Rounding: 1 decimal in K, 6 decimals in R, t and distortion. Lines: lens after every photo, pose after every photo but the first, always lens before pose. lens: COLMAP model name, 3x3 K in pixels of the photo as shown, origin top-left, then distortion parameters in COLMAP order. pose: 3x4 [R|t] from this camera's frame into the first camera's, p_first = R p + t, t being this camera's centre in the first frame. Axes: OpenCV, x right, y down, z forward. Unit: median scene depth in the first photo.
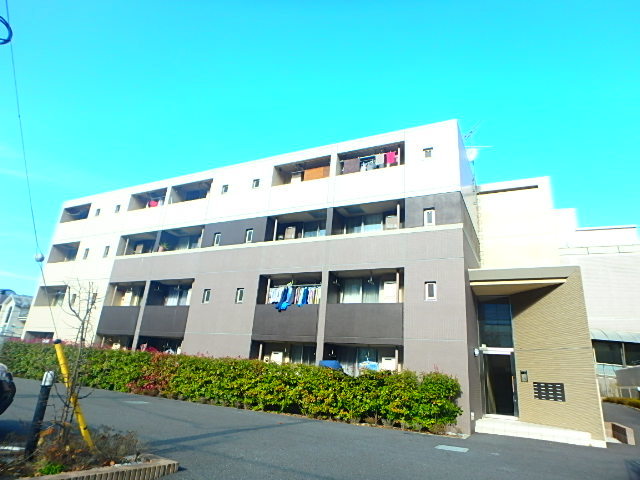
lens RADIAL K [[403.5, 0, 320.0], [0, 403.5, 240.0], [0, 0, 1]] dist [-0.033471, -0.000828]
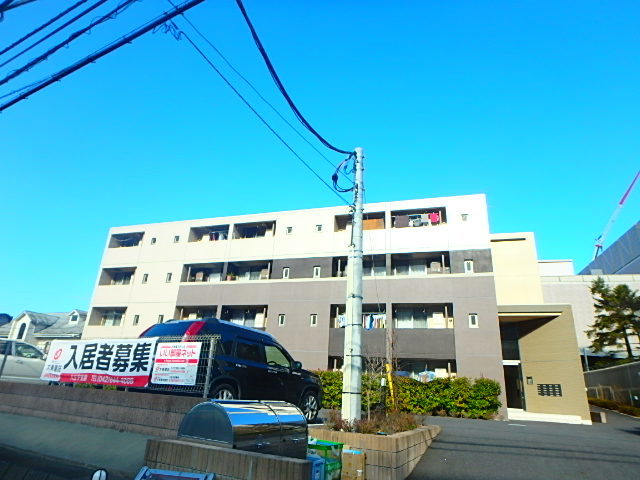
lens RADIAL K [[403.5, 0, 320.0], [0, 403.5, 240.0], [0, 0, 1]] dist [-0.033471, -0.000828]
pose [[0.986495, 0.038483, 0.159206, -0.425493], [-0.033692, 0.998898, -0.032682, -0.078301], [-0.160288, 0.026877, 0.986704, -0.267292]]
